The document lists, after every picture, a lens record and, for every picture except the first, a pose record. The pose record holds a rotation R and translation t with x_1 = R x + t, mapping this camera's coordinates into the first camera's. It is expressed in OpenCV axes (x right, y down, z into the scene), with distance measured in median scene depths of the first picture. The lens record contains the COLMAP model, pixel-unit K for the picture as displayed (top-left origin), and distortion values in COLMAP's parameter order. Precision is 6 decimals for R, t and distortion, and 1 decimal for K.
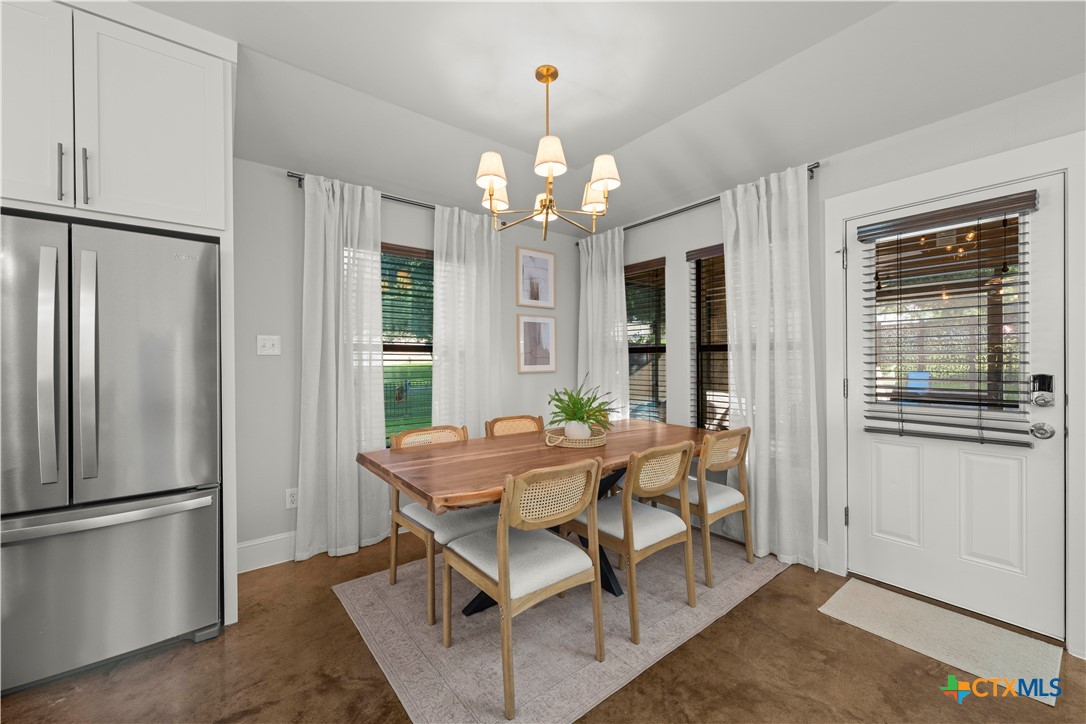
lens RADIAL K [[428.9, 0, 552.2], [0, 428.9, 362.1], [0, 0, 1]] dist [0.001914, -0.000519]
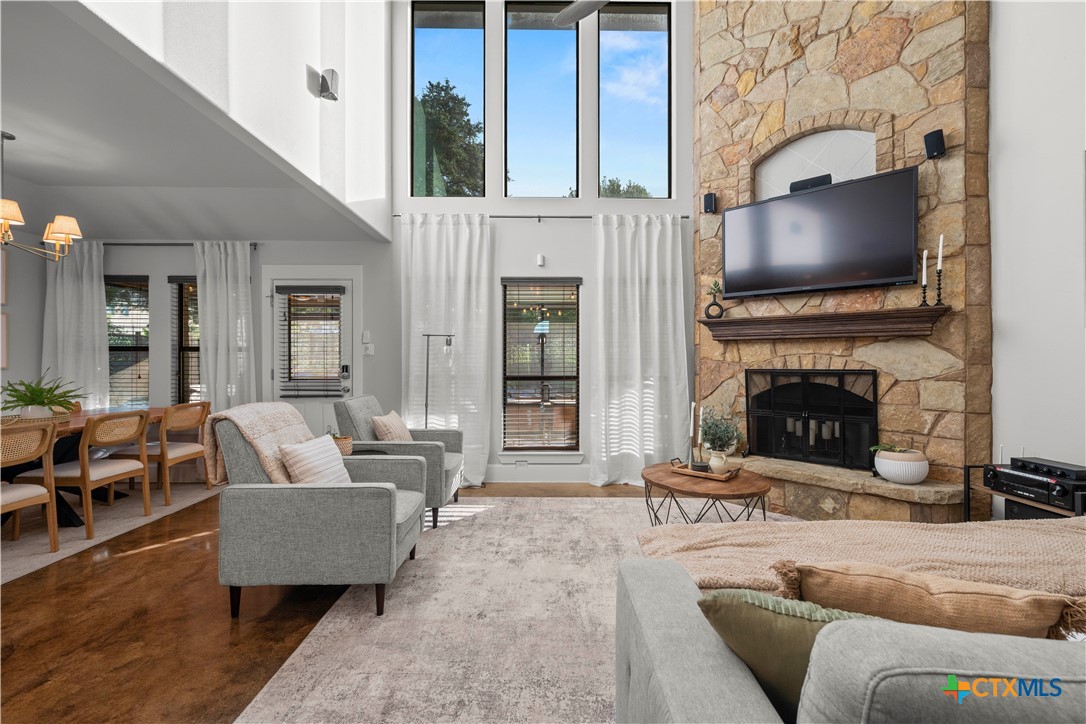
lens RADIAL K [[428.9, 0, 543.6], [0, 428.9, 357.7], [0, 0, 1]] dist [0.001914, -0.000519]
pose [[0.614530, 0.007070, 0.788861, -0.019555], [-0.003043, 0.999974, -0.006591, 0.000773], [-0.788887, 0.001649, 0.614536, -0.849588]]
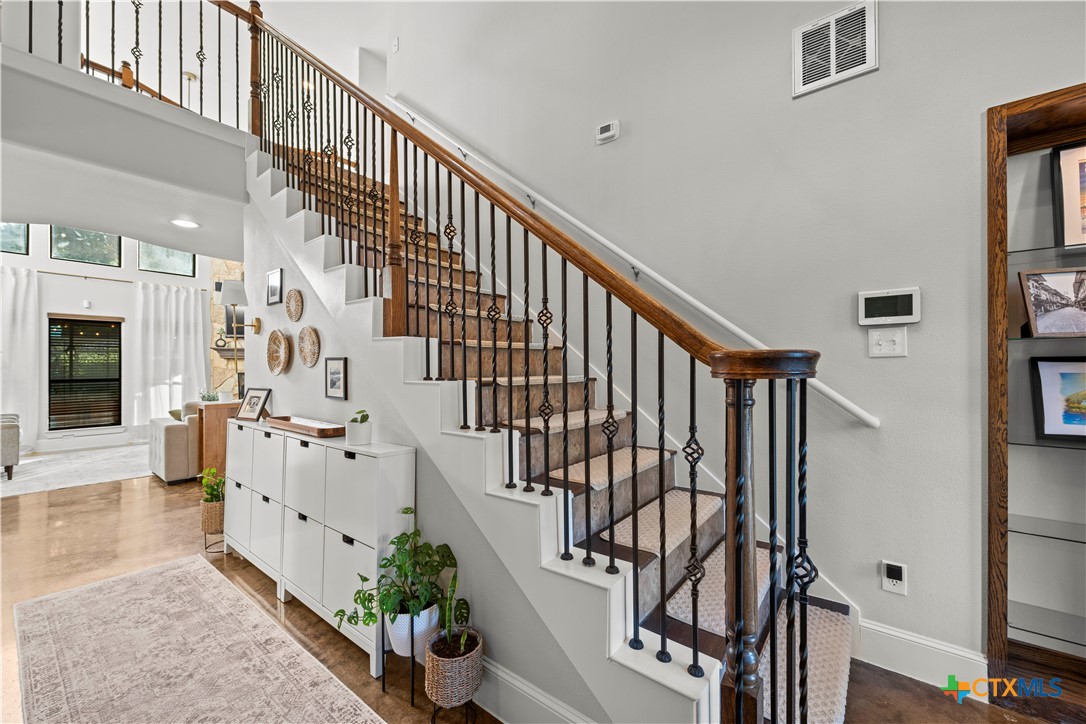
lens RADIAL K [[428.9, 0, 553.6], [0, 428.9, 366.4], [0, 0, 1]] dist [0.001914, -0.000519]
pose [[-0.242666, 0.005458, 0.970095, -1.785149], [0.001768, 0.999985, -0.005183, 0.003990], [-0.970108, 0.000457, -0.242672, -1.848786]]
